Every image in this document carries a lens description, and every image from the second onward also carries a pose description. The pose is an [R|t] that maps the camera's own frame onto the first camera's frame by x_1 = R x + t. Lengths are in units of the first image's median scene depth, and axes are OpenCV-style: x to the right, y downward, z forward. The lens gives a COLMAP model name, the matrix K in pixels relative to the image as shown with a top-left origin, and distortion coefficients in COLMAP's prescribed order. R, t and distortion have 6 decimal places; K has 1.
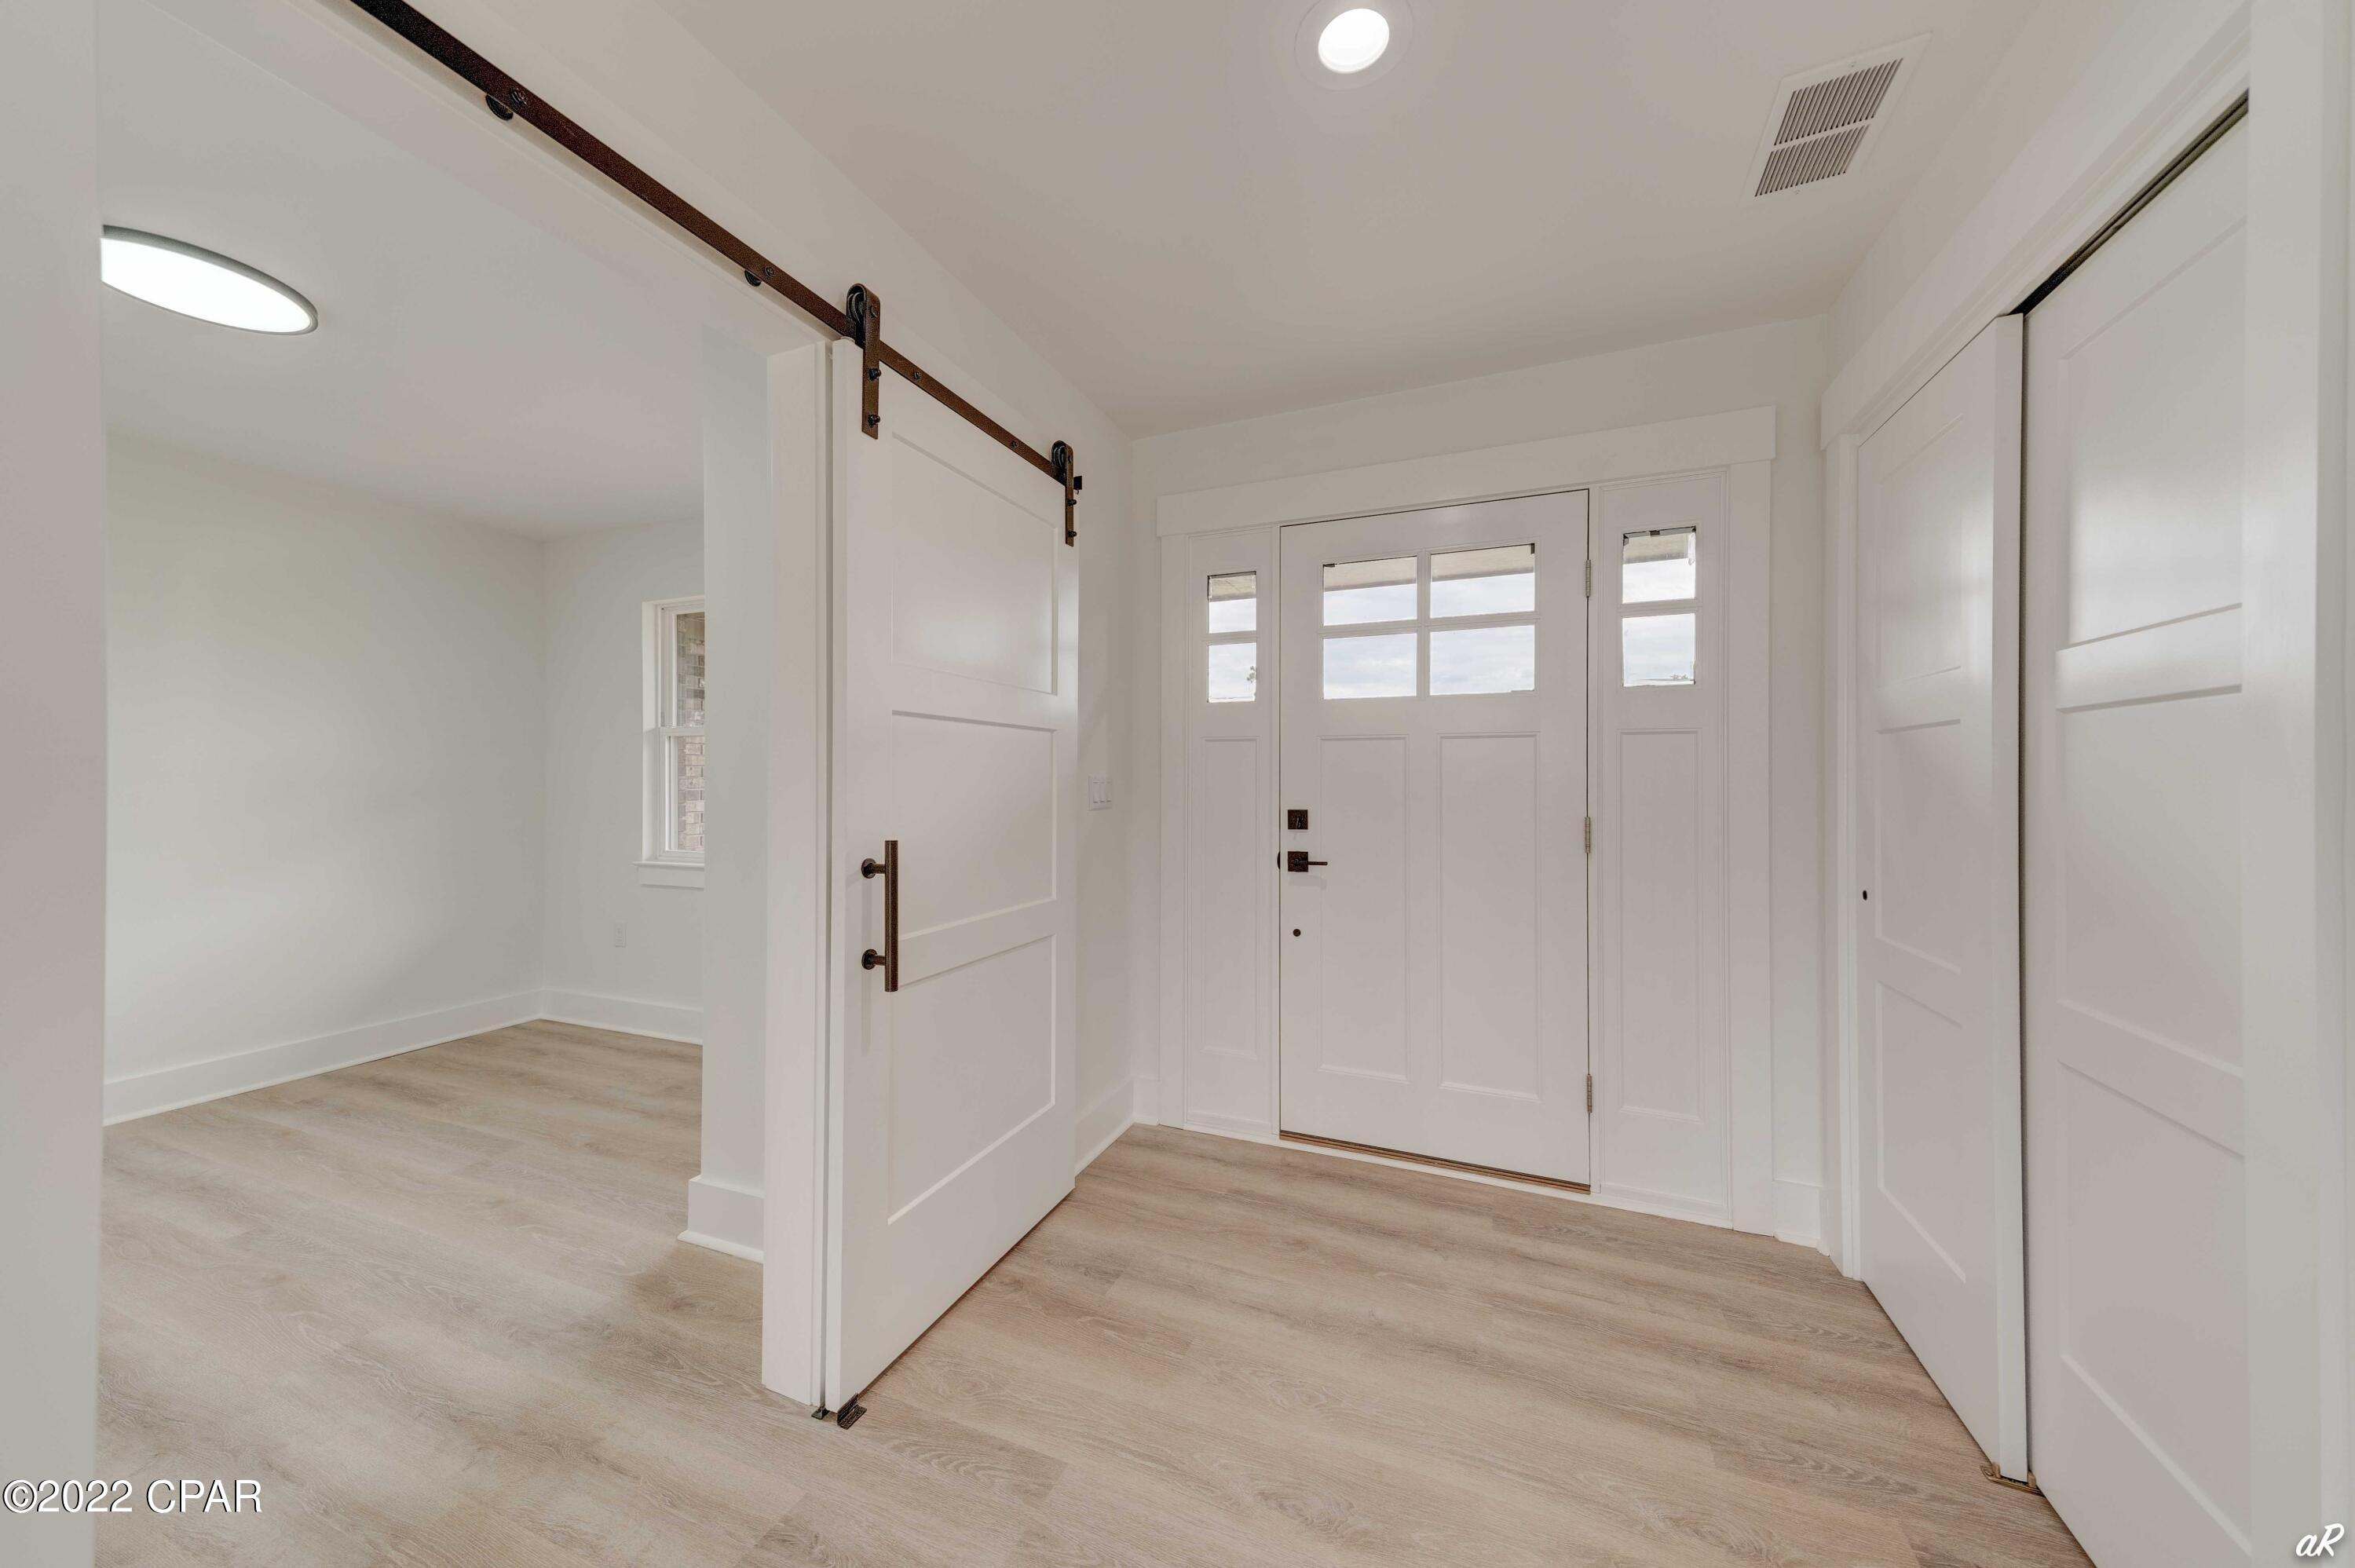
lens RADIAL K [[831.2, 0, 1162.7], [0, 831.2, 774.9], [0, 0, 1]] dist [-0.007358, 0.000147]
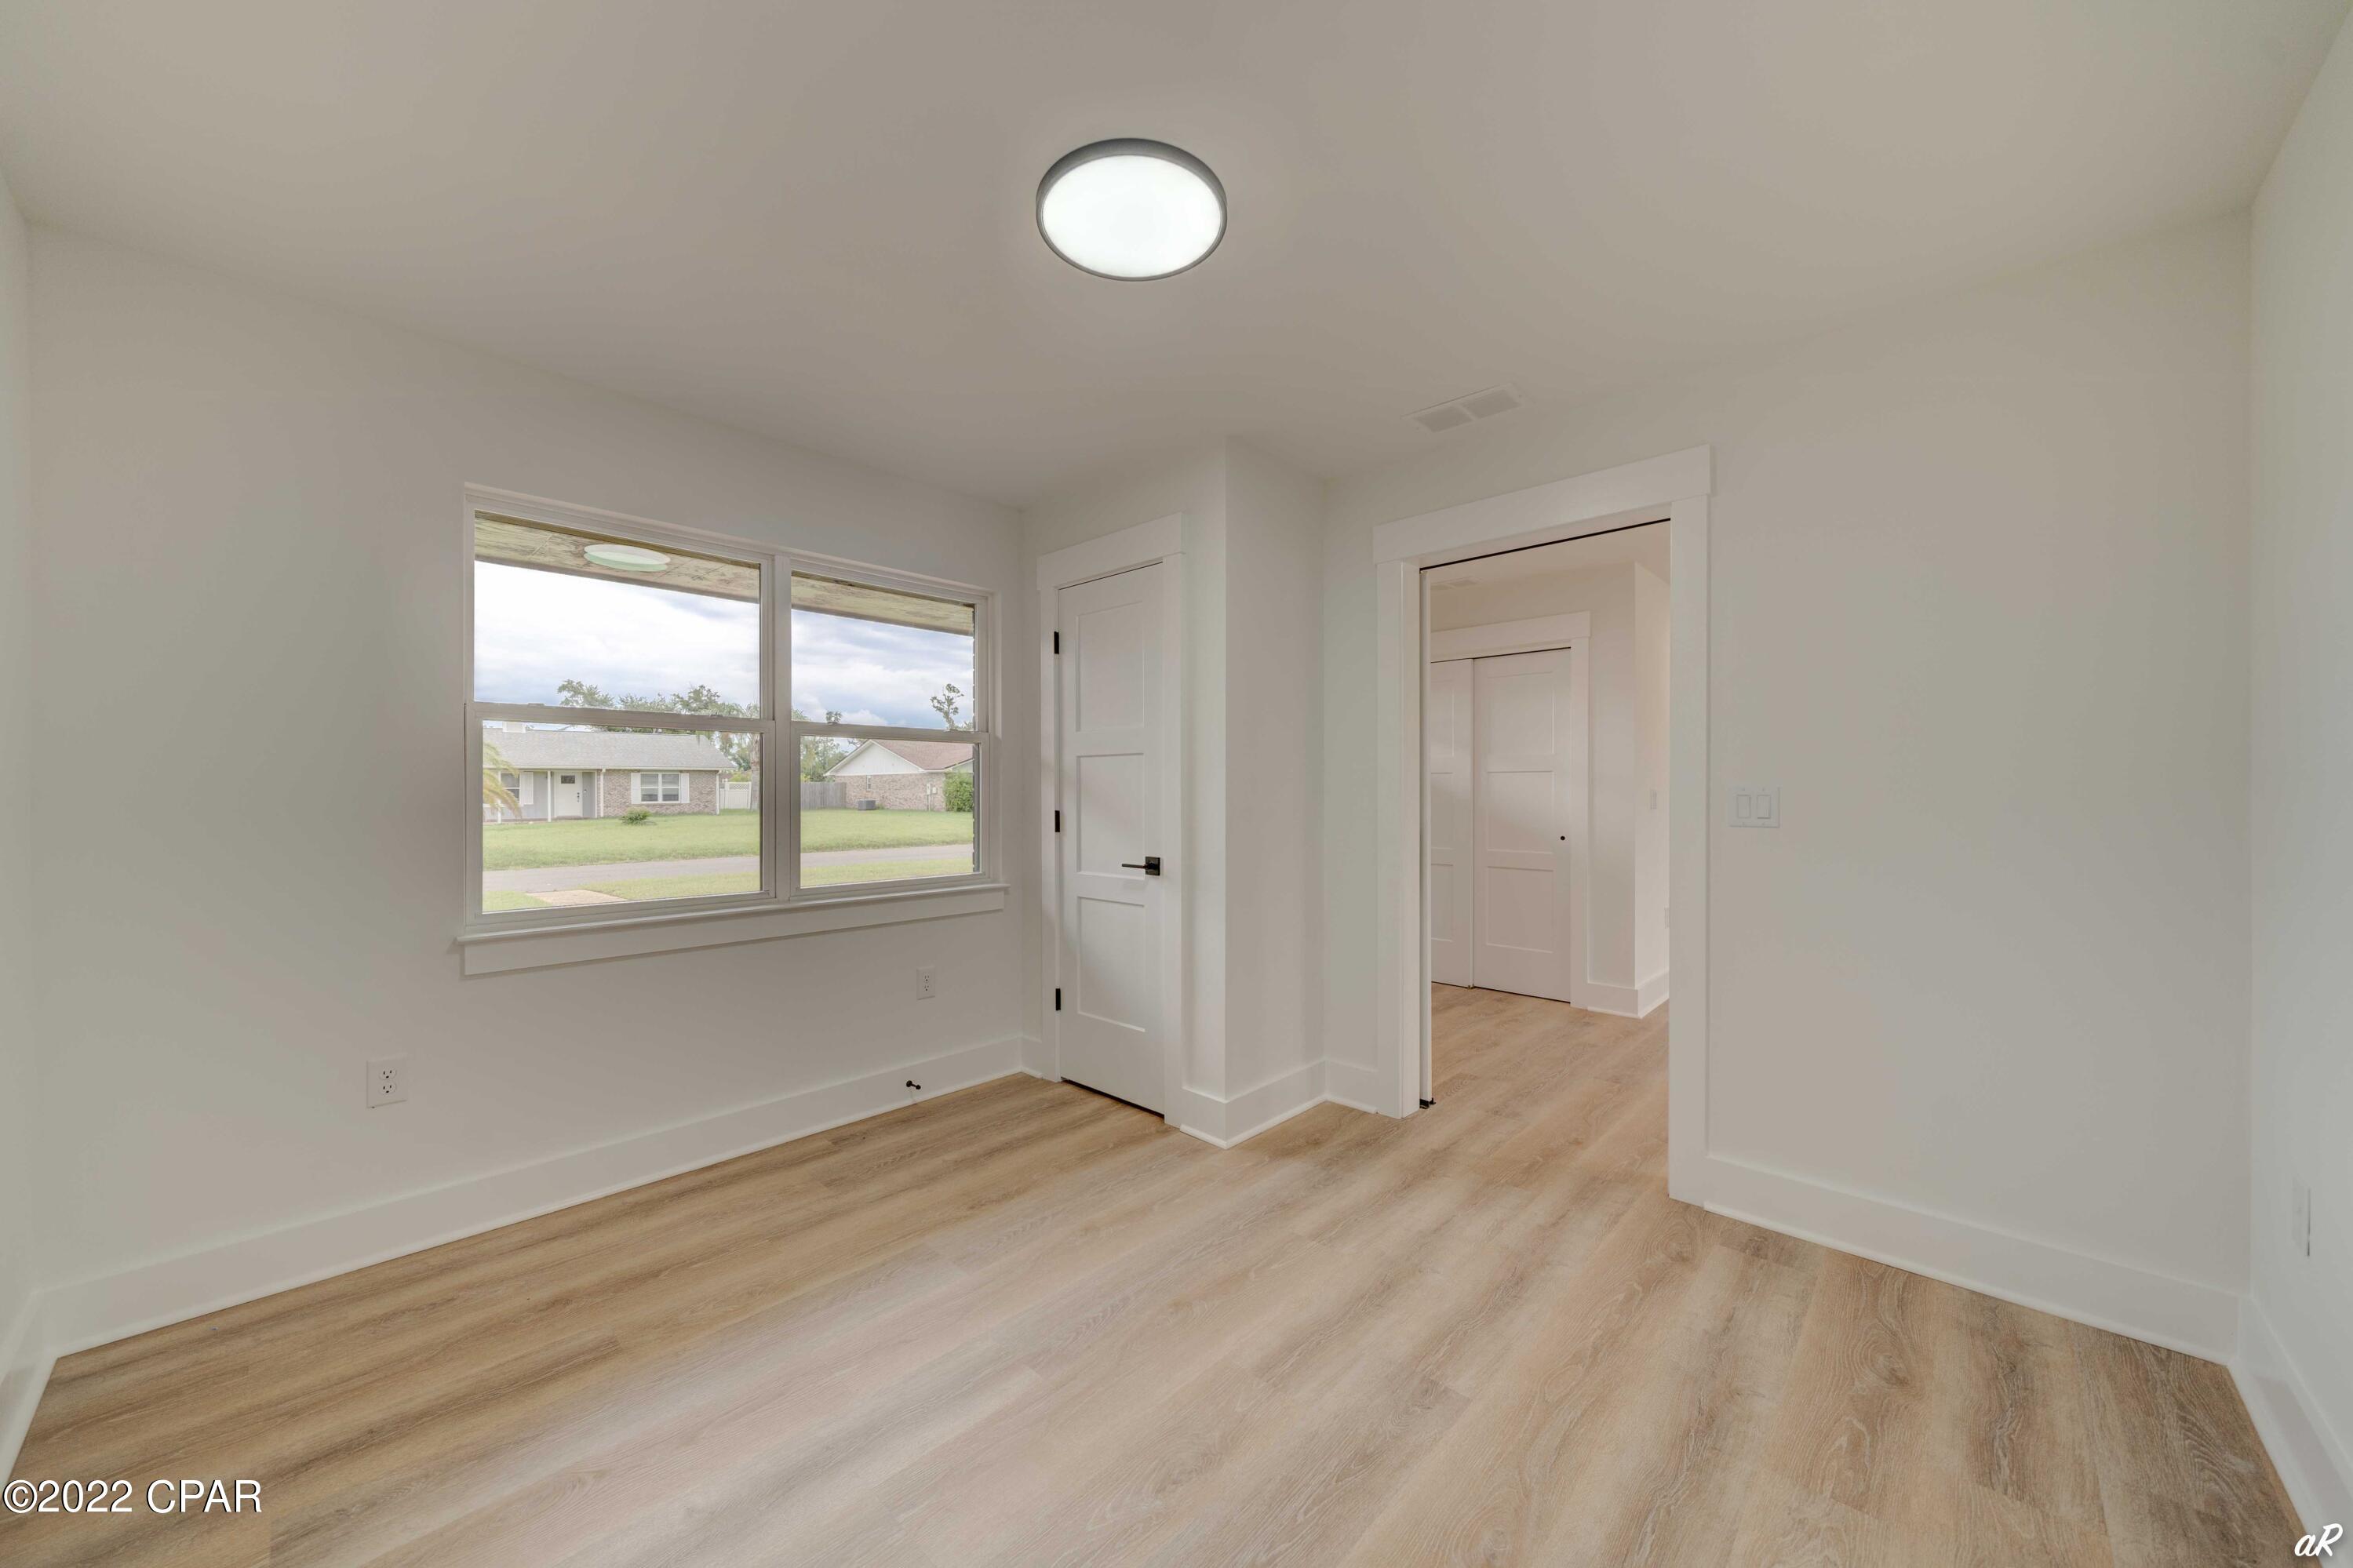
lens RADIAL K [[830.4, 0, 1171.5], [0, 830.4, 795.1], [0, 0, 1]] dist [-0.007358, 0.000147]
pose [[0.382543, -0.005277, 0.923922, -1.884609], [-0.007007, 0.999938, 0.008613, -0.031203], [-0.923911, -0.009769, 0.382483, 0.572436]]
